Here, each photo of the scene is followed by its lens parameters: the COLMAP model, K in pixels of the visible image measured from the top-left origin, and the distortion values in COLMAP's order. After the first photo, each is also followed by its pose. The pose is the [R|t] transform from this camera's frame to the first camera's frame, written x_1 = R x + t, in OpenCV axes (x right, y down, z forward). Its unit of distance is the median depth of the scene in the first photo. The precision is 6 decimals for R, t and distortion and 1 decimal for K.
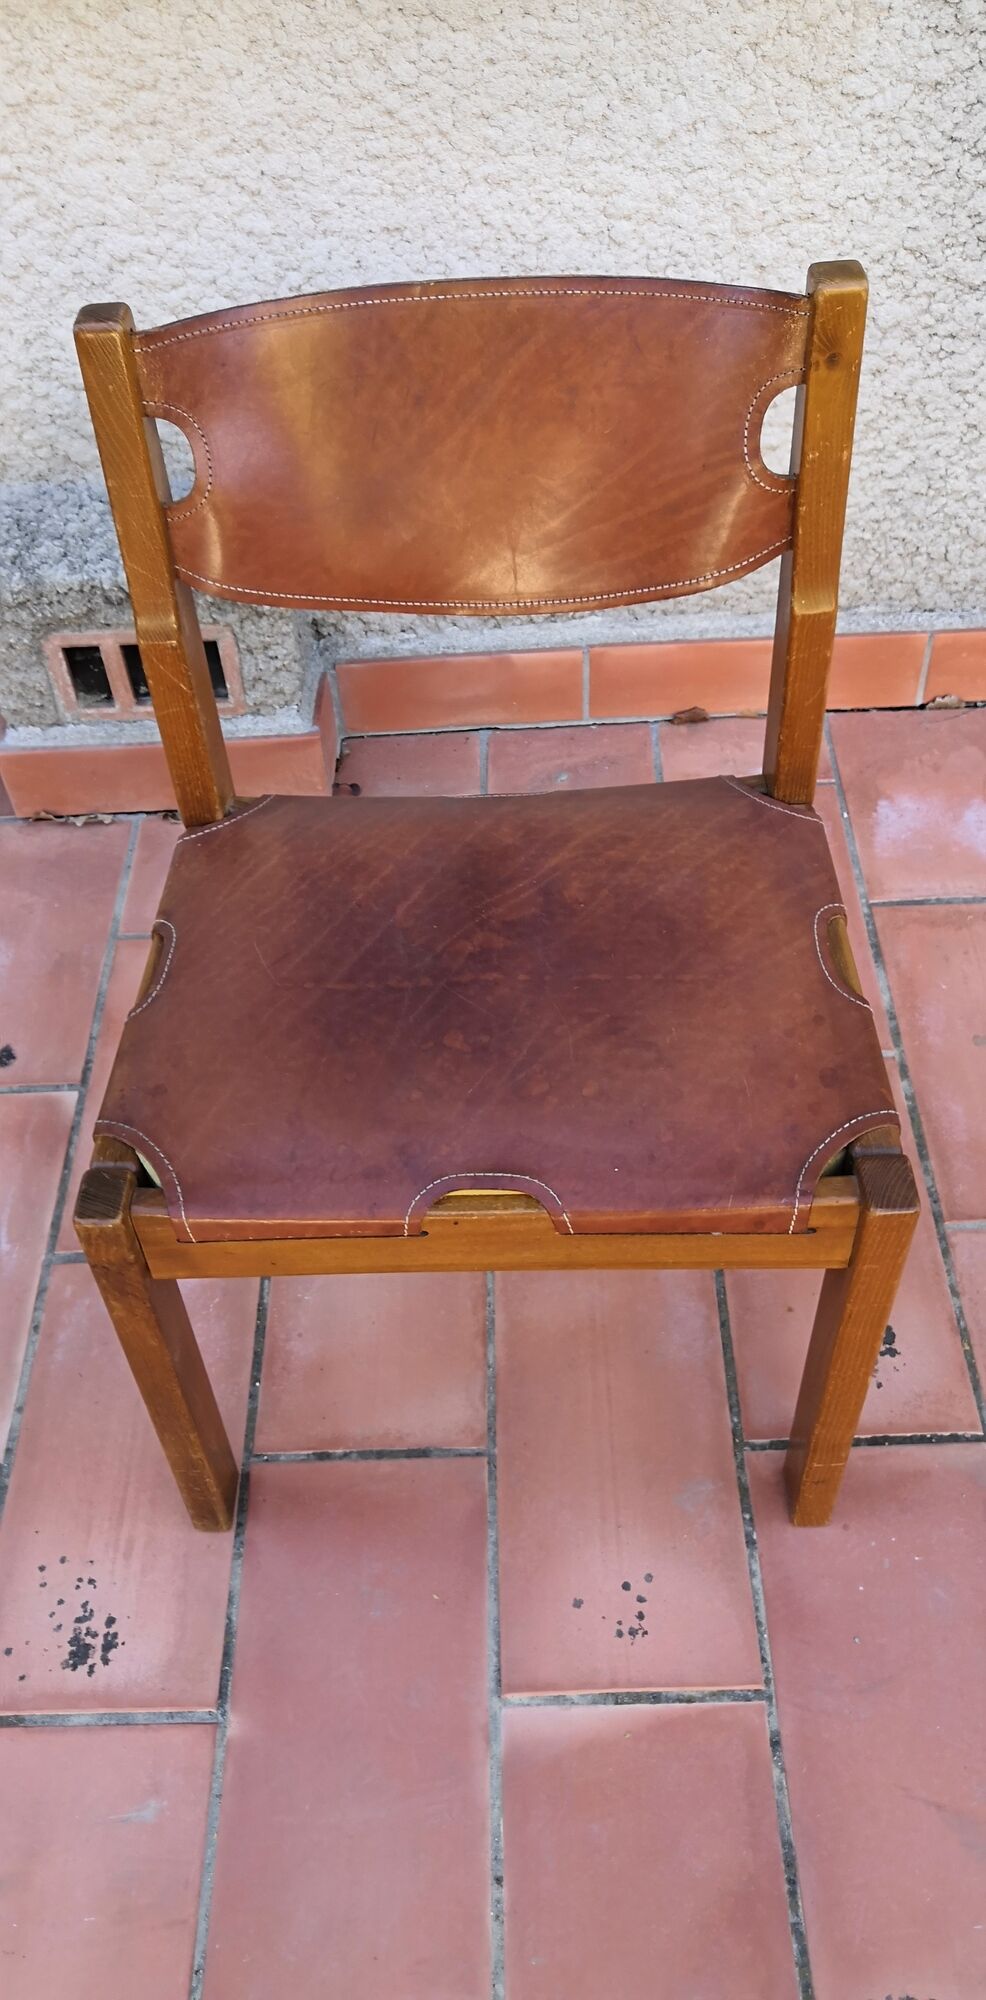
lens RADIAL K [[1555.1, 0, 487.2], [0, 1555.1, 997.7], [0, 0, 1]] dist [-0.024690, 0.050450]
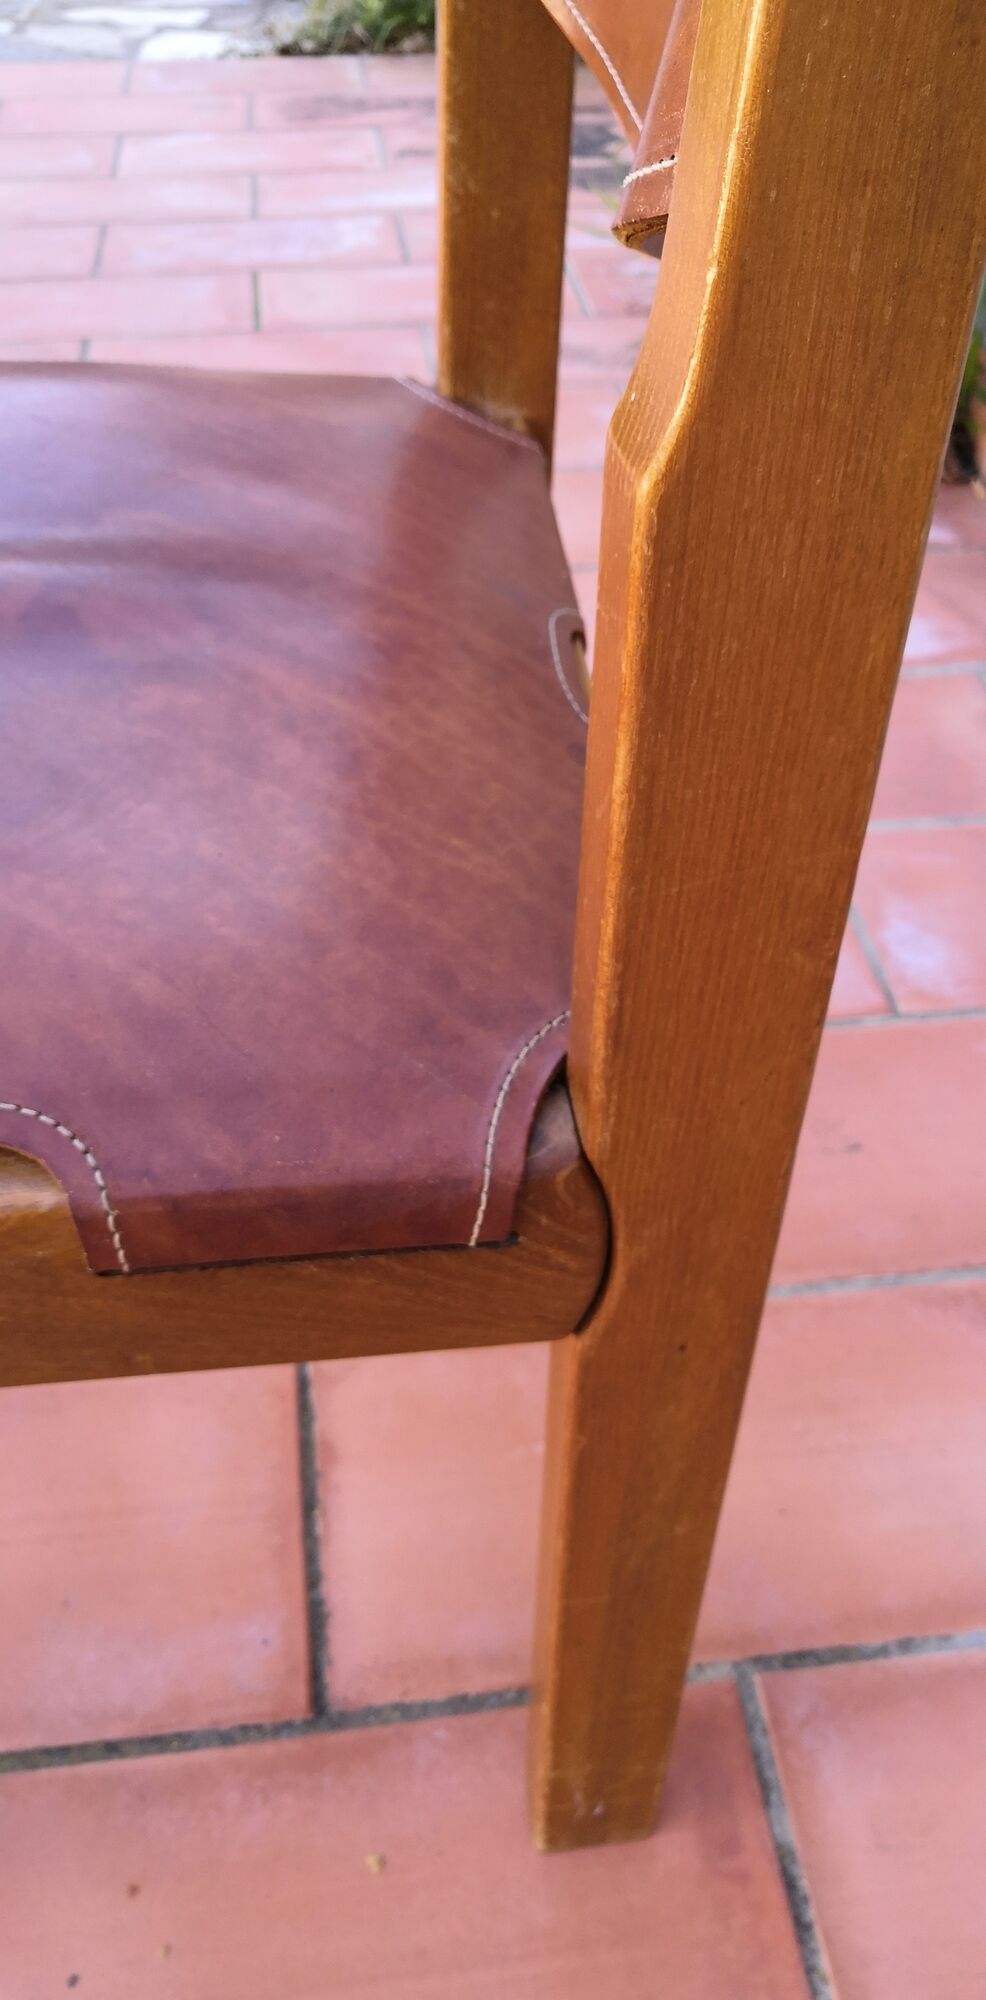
lens RADIAL K [[1555.1, 0, 502.3], [0, 1555.1, 1013.2], [0, 0, 1]] dist [-0.024690, 0.050450]
pose [[0.110684, 0.727999, -0.676584, 0.336142], [-0.759567, 0.500993, 0.414805, -0.220612], [0.640942, 0.467999, 0.608416, 0.659905]]
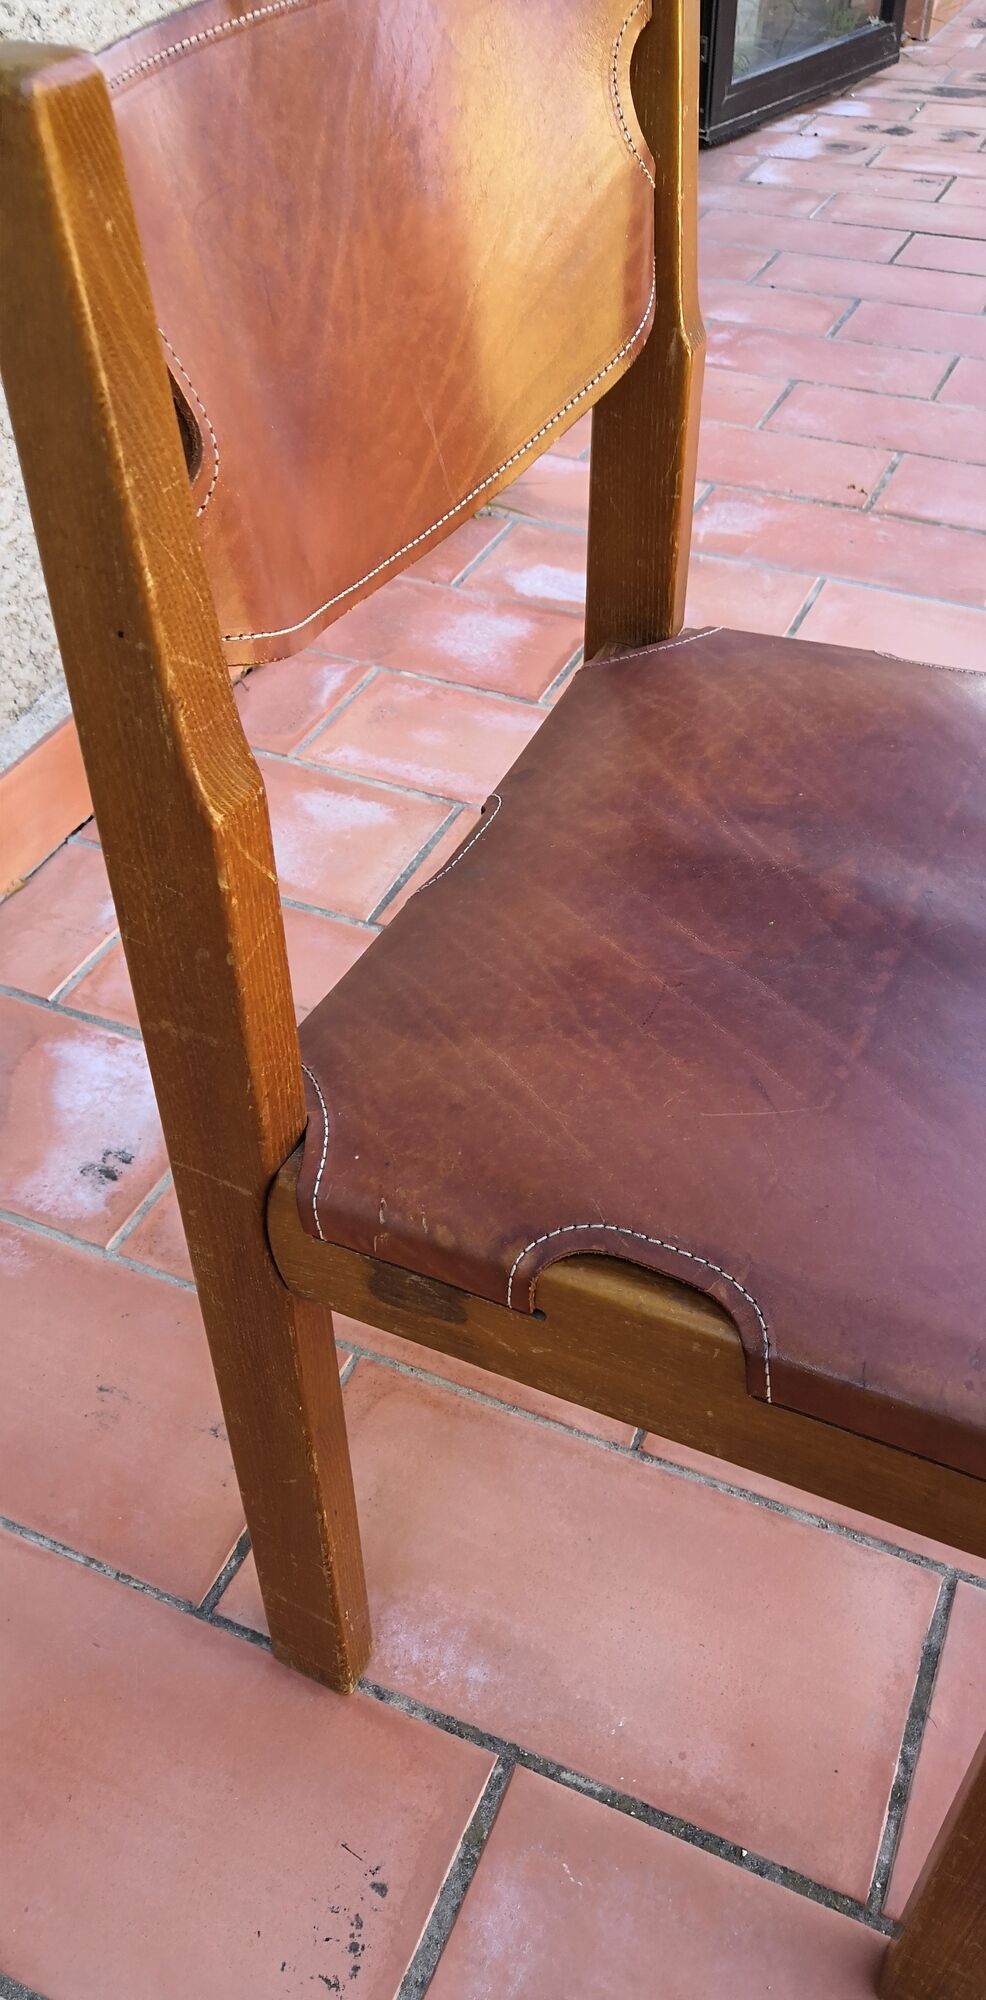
lens RADIAL K [[1555.1, 0, 487.8], [0, 1555.1, 993.0], [0, 0, 1]] dist [-0.024690, 0.050450]
pose [[0.412311, -0.567808, 0.712456, -0.429362], [0.678666, 0.713145, 0.175601, -0.168380], [-0.607793, 0.411118, 0.679390, 0.500749]]
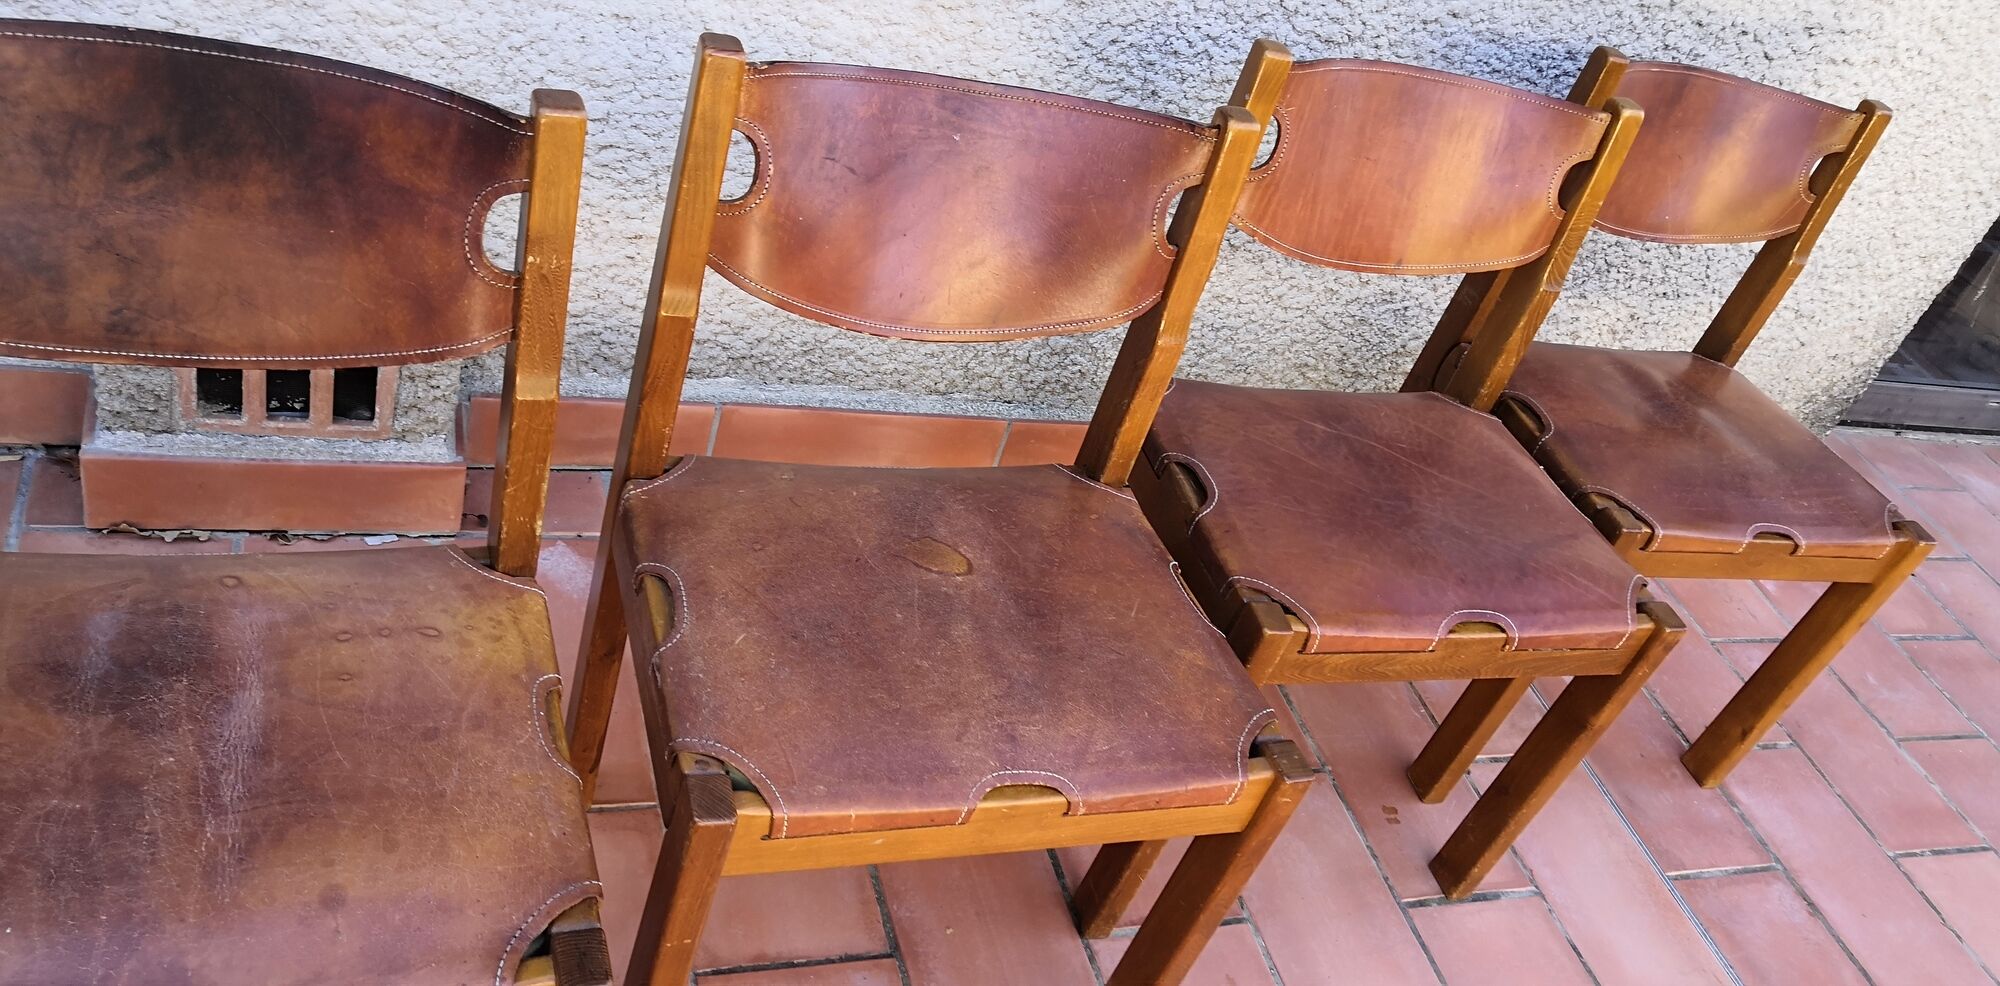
lens RADIAL K [[1555.1, 0, 1004.2], [0, 1555.1, 509.7], [0, 0, 1]] dist [-0.024690, 0.050450]
pose [[0.898953, 0.068228, 0.432700, -0.291545], [-0.003995, 0.989032, -0.147649, 0.004869], [-0.438028, 0.131001, 0.889365, -0.039709]]
